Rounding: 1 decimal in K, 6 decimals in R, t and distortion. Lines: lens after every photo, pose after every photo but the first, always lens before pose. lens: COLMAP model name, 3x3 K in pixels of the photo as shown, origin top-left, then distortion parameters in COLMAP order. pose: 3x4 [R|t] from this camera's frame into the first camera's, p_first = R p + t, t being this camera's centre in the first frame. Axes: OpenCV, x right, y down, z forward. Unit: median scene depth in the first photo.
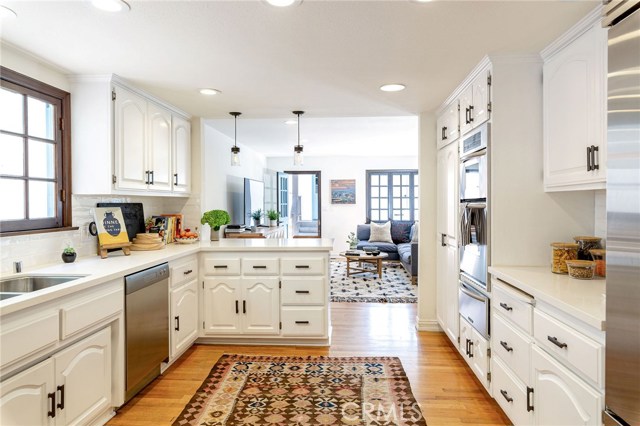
lens RADIAL K [[435.4, 0, 321.1], [0, 435.4, 204.1], [0, 0, 1]] dist [0.002778, 0.000078]
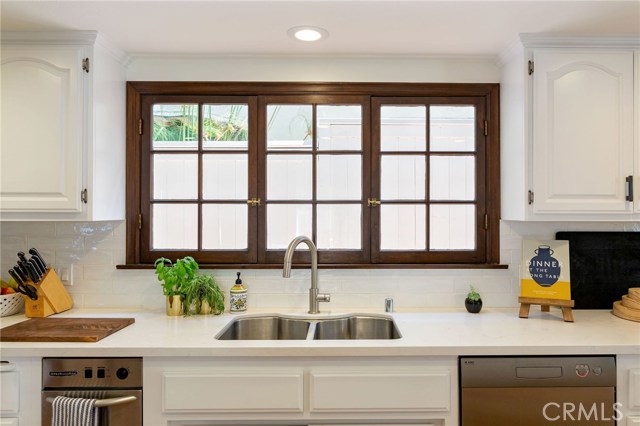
lens RADIAL K [[435.4, 0, 321.1], [0, 435.4, 204.1], [0, 0, 1]] dist [0.002778, 0.000078]
pose [[0.073320, -0.018198, -0.997142, 0.139848], [-0.000607, 0.999833, -0.018292, -0.035617], [0.997308, 0.001946, 0.073297, 0.656002]]
